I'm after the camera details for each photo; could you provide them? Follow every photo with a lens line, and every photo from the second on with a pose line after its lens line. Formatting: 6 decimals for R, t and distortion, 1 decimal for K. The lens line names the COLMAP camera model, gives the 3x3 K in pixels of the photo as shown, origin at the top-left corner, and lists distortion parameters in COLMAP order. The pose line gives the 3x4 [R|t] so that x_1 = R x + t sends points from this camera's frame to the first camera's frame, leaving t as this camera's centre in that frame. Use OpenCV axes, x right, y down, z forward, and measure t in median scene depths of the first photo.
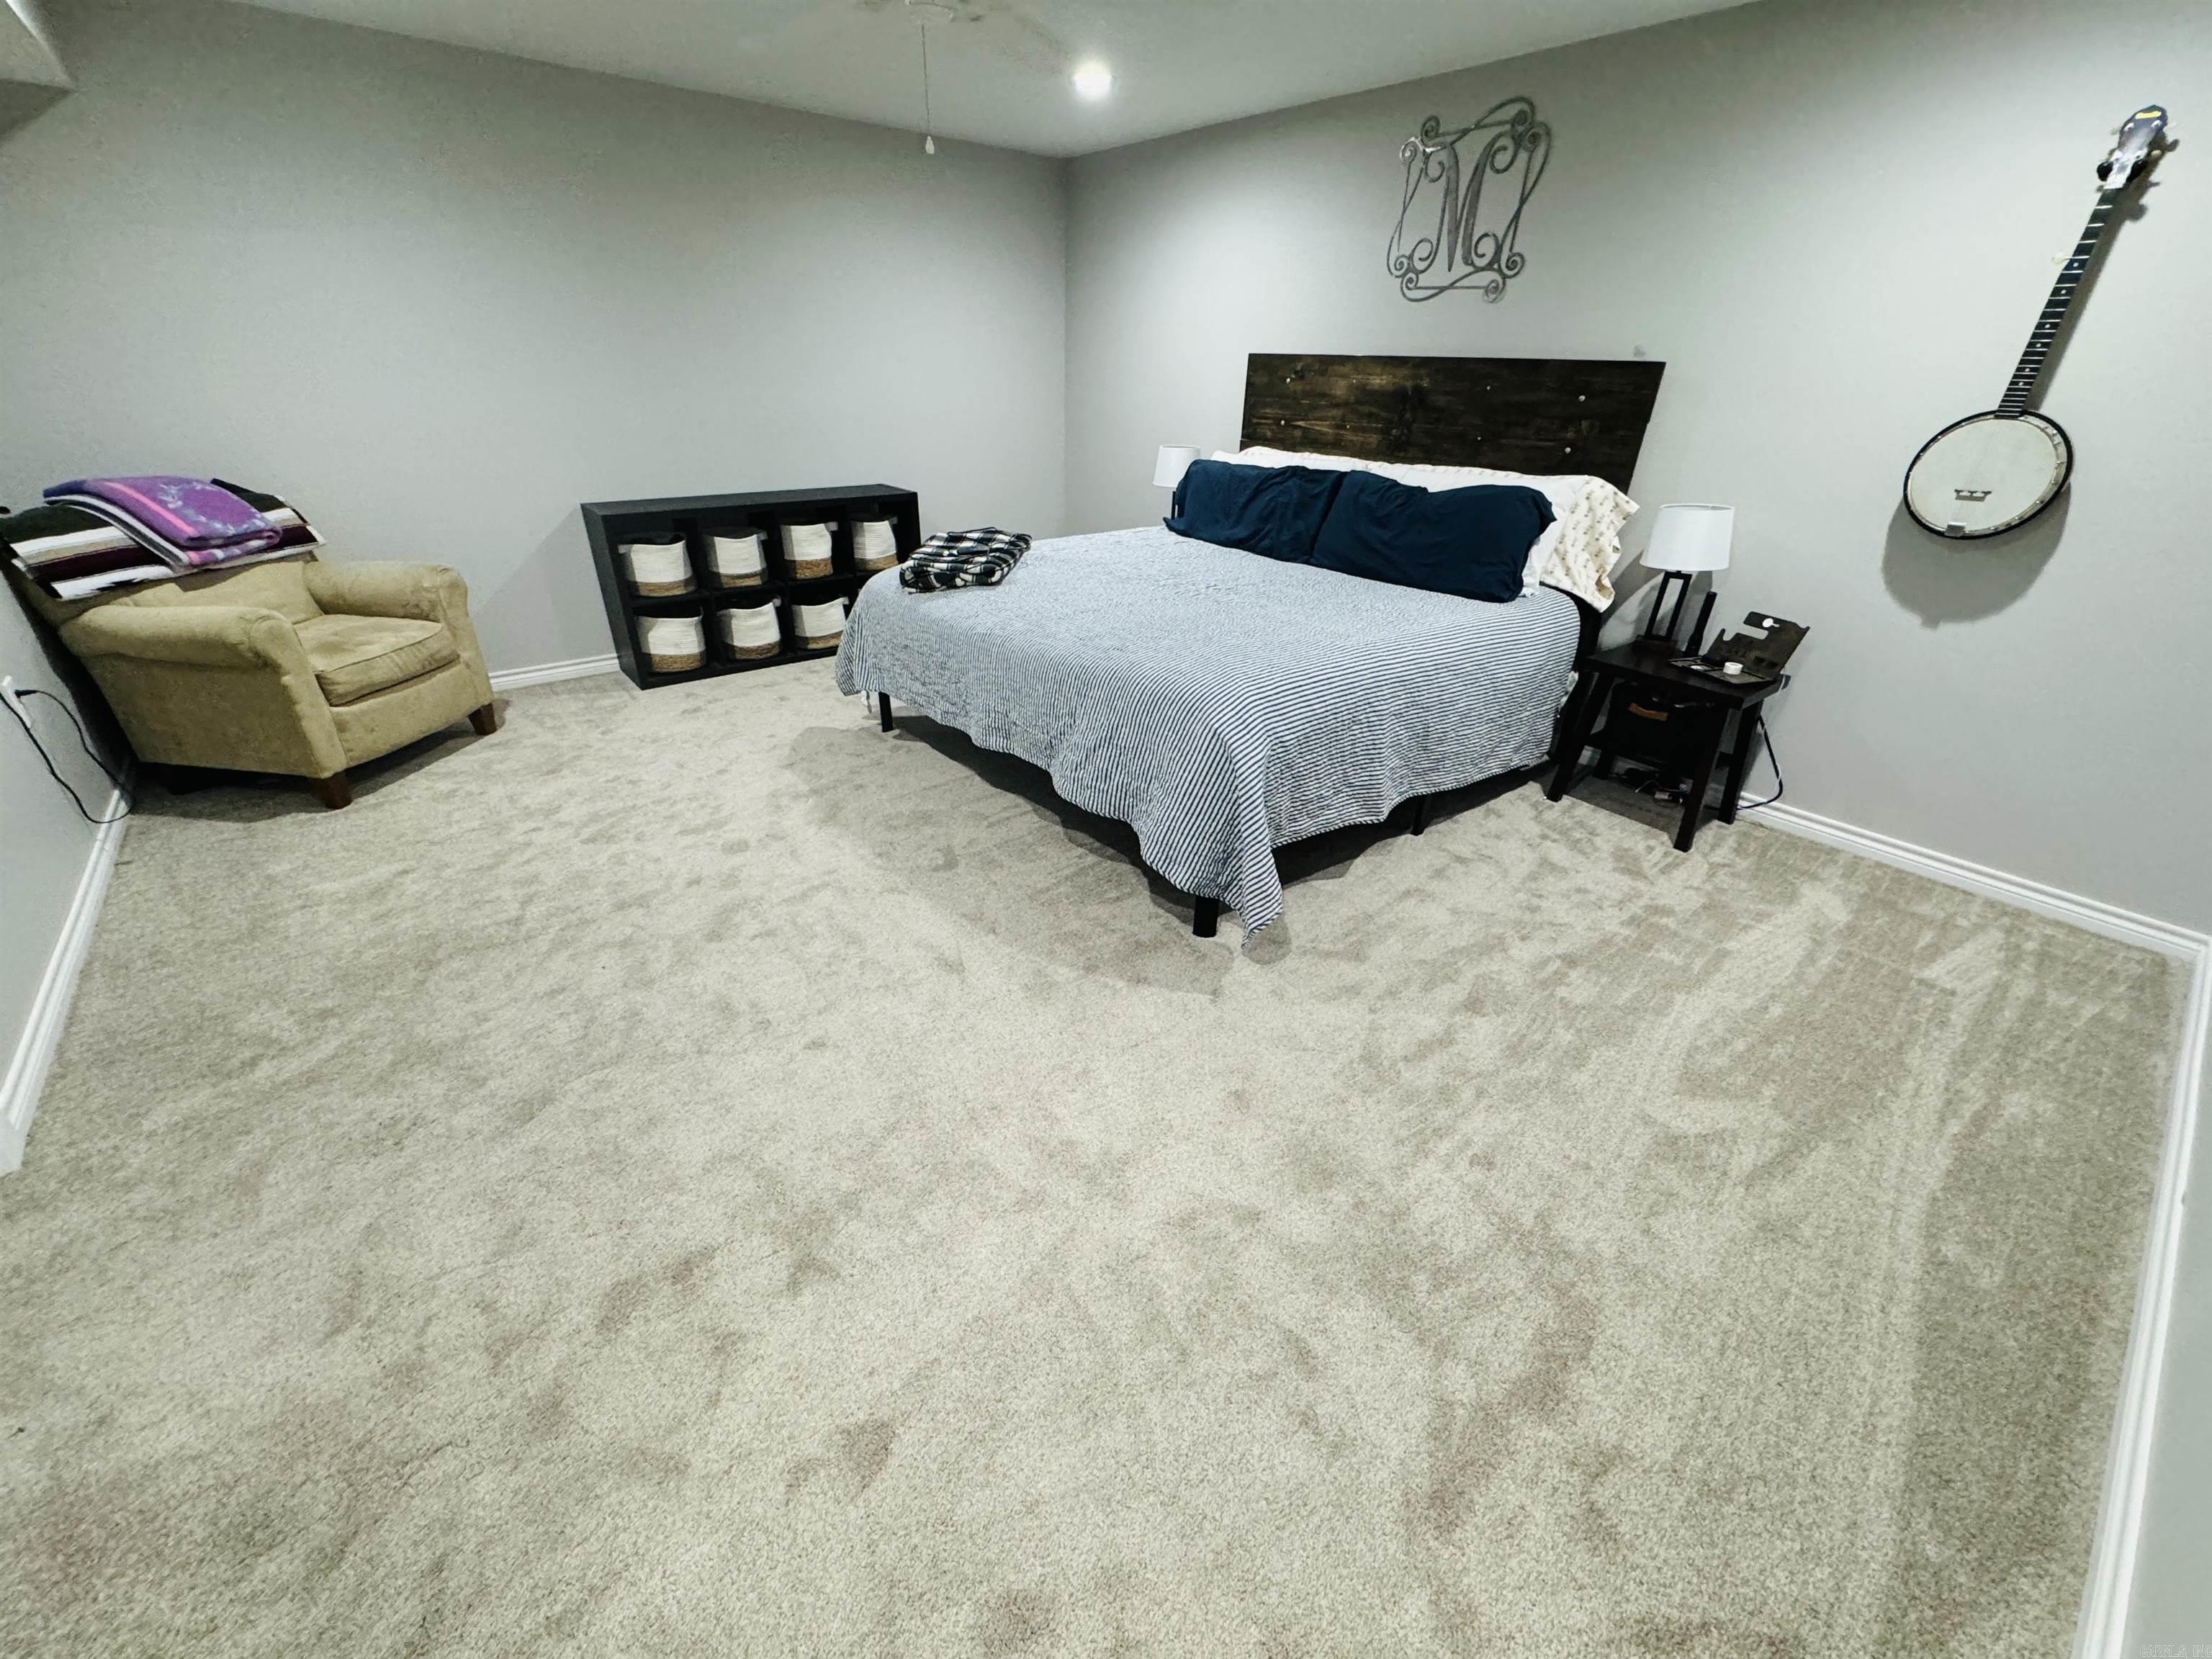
lens RADIAL K [[881.5, 0, 1106.0], [0, 881.5, 829.5], [0, 0, 1]] dist [-0.002650, 0.000069]
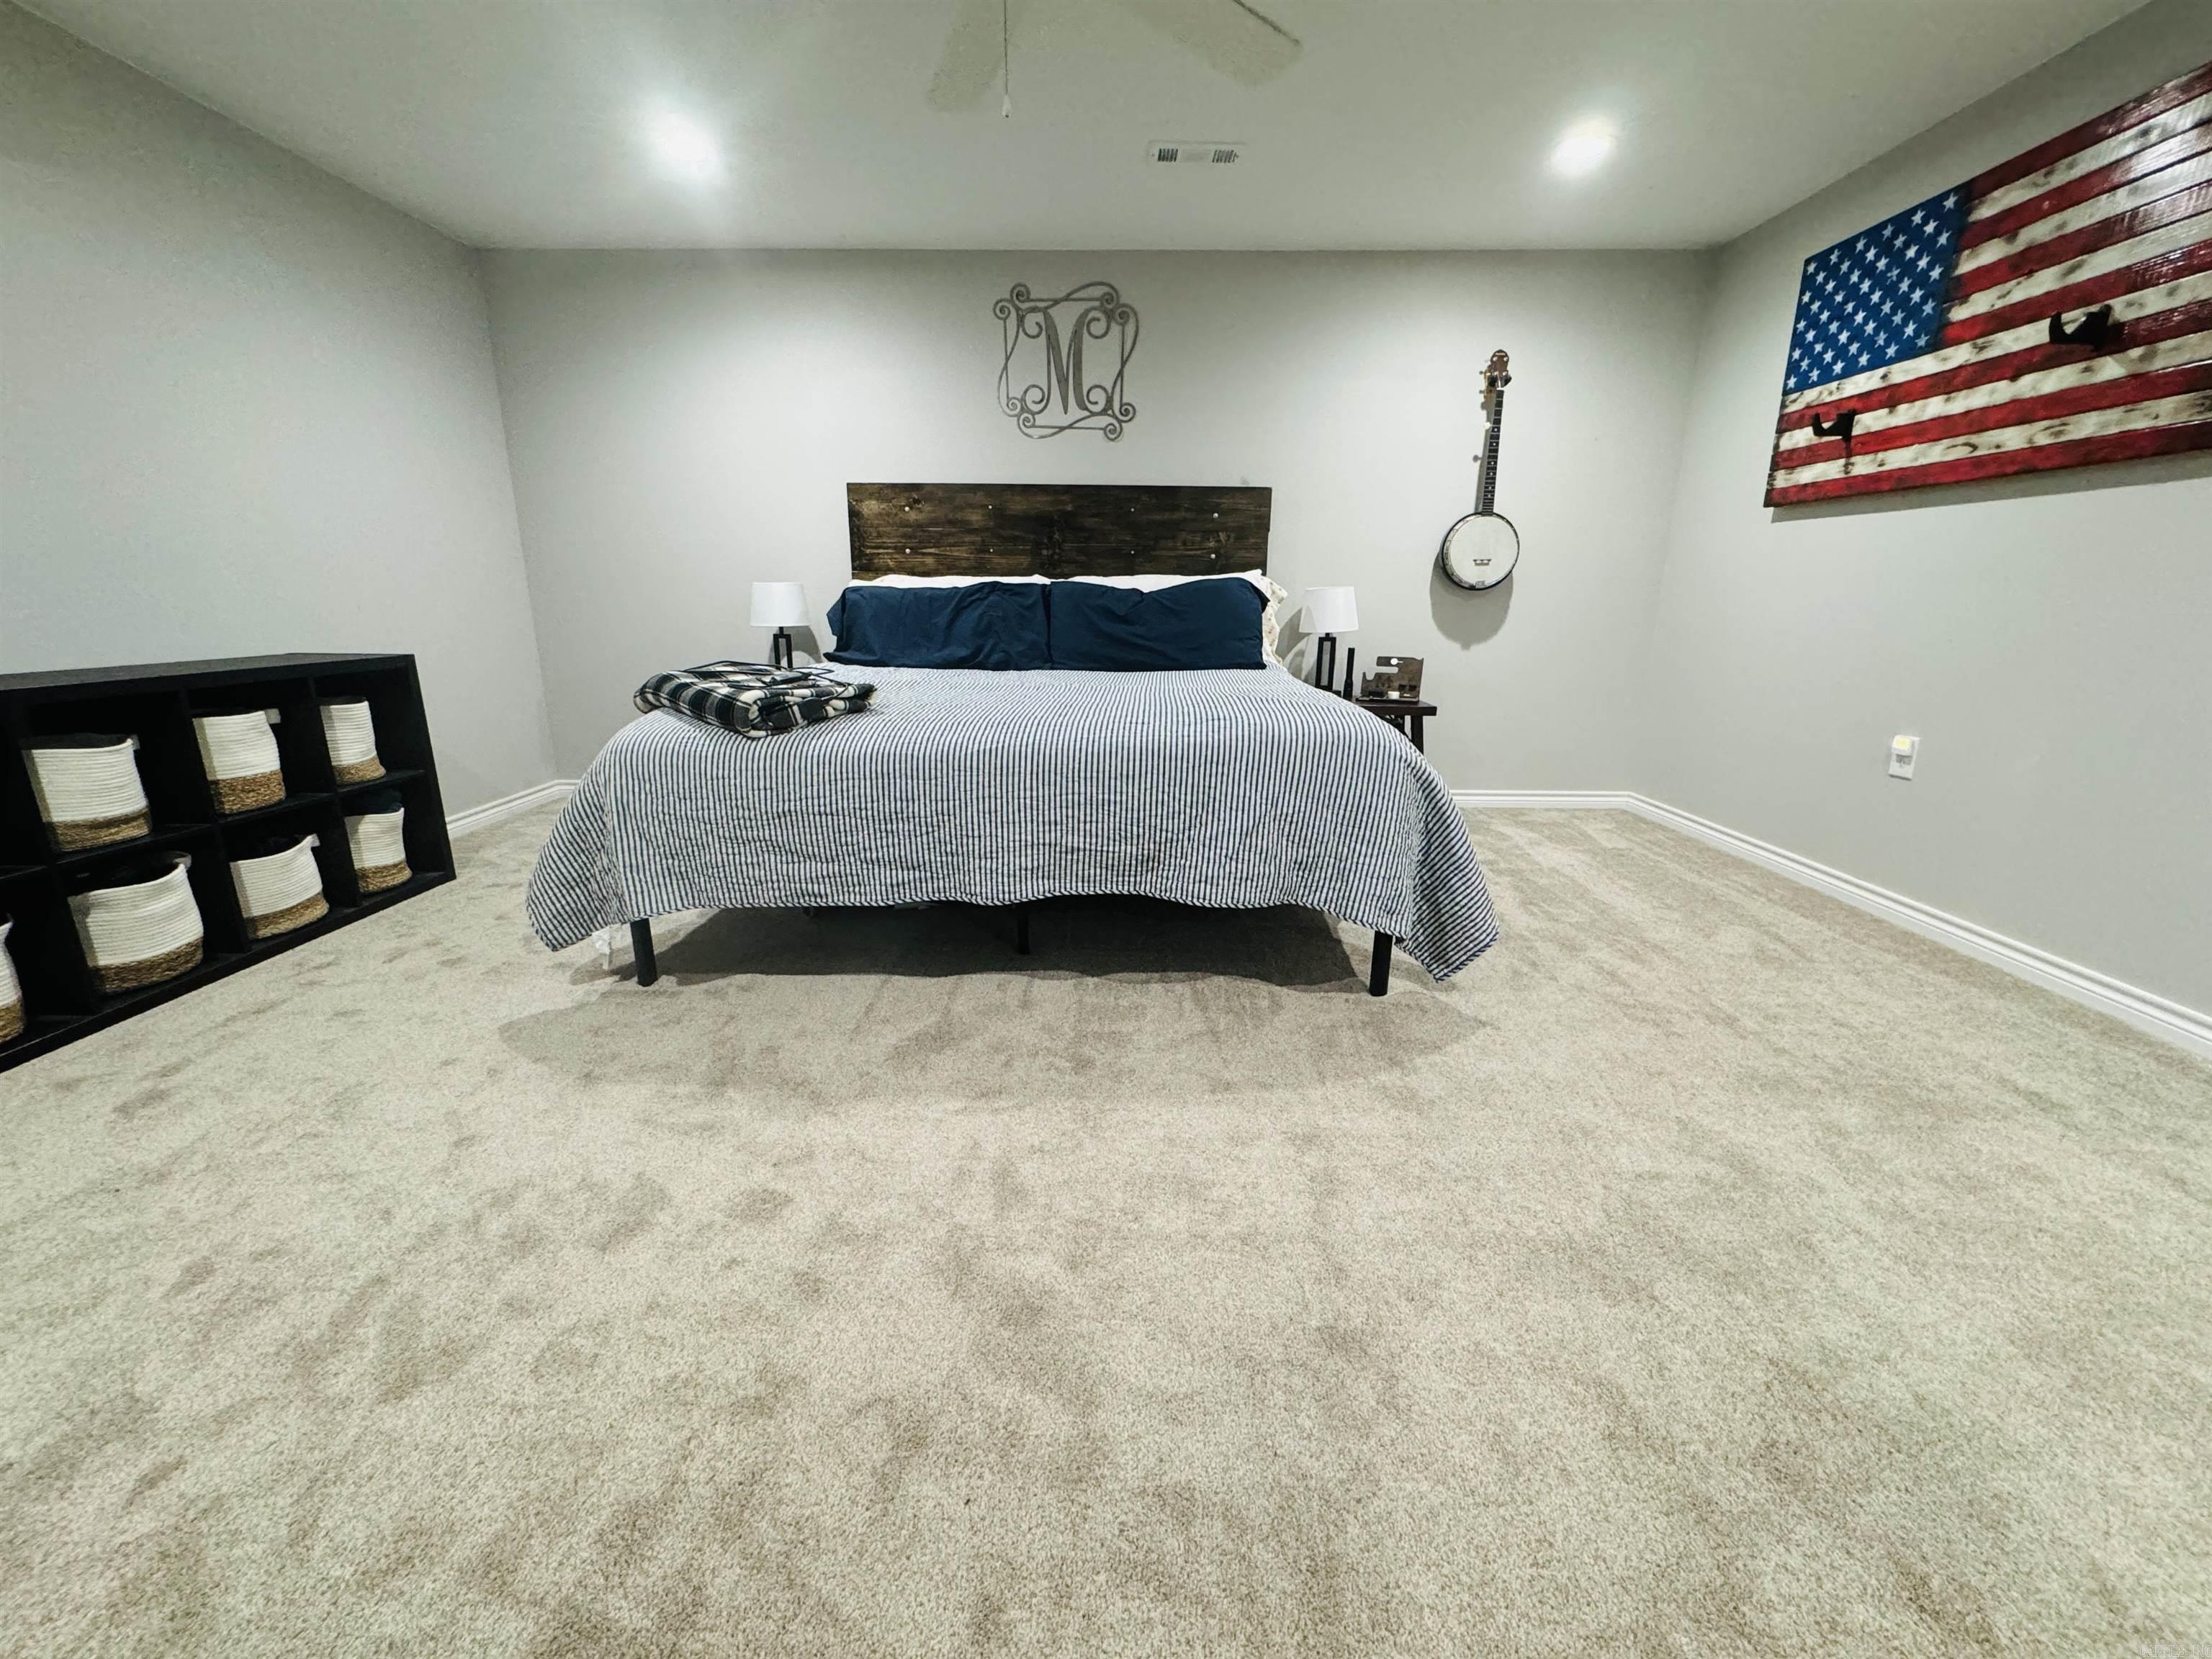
lens RADIAL K [[882.1, 0, 1108.1], [0, 882.1, 829.6], [0, 0, 1]] dist [-0.003277, -0.000047]
pose [[0.646093, -0.214808, 0.732408, -0.547459], [0.364360, 0.929986, -0.048665, -0.076185], [-0.670675, 0.298302, 0.679125, 0.392018]]
